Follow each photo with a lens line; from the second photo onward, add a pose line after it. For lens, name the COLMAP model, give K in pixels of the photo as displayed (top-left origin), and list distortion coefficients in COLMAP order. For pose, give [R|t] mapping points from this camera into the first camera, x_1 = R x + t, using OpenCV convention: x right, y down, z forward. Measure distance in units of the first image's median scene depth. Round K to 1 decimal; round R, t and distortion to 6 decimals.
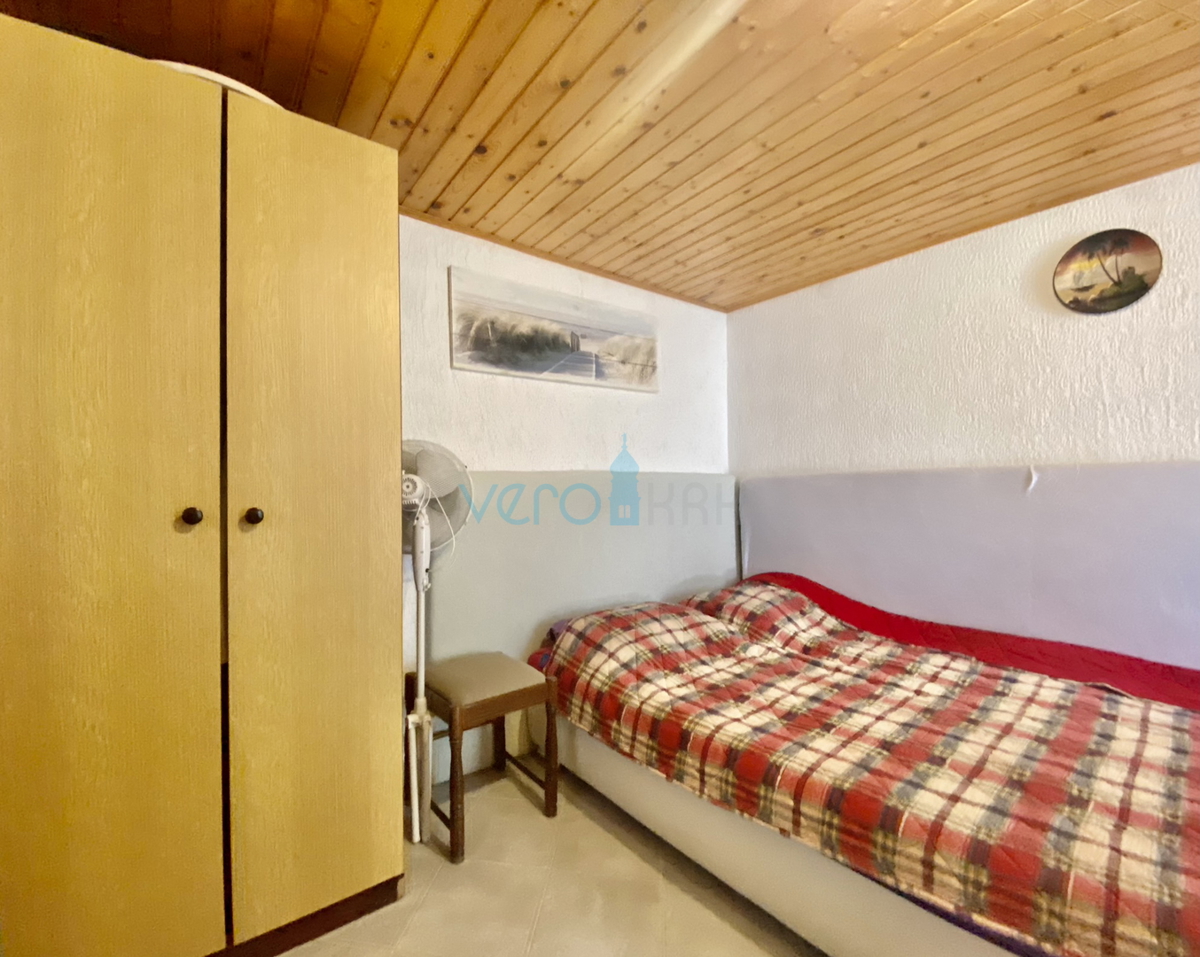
lens RADIAL K [[534.5, 0, 600.0], [0, 534.5, 478.5], [0, 0, 1]] dist [-0.001190, -0.000233]
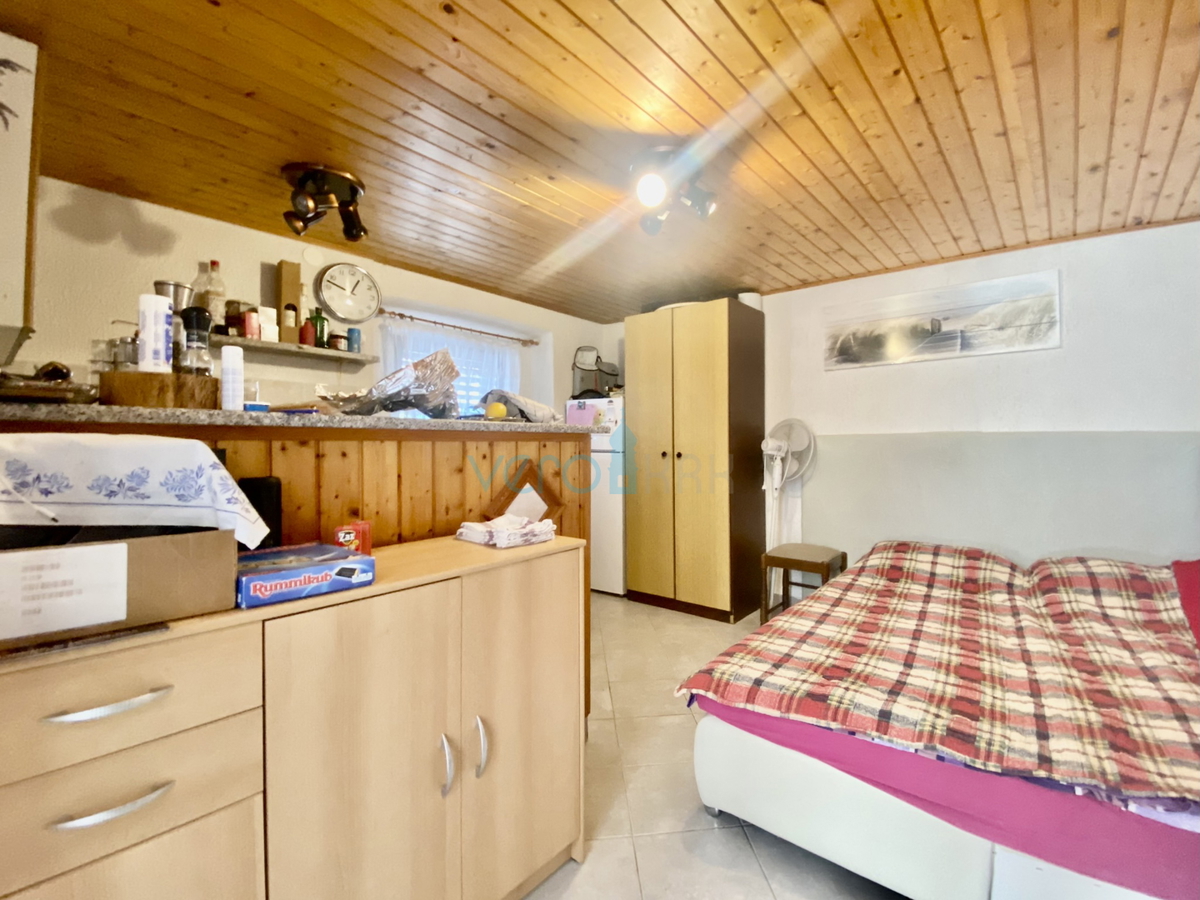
lens RADIAL K [[495.8, 0, 606.9], [0, 495.8, 446.0], [0, 0, 1]] dist [0.029526, -0.024452]
pose [[0.251499, 0.022403, -0.967598, 0.991441], [0.024900, 0.999251, 0.029608, -0.036269], [0.967537, -0.031540, 0.250753, -0.034245]]
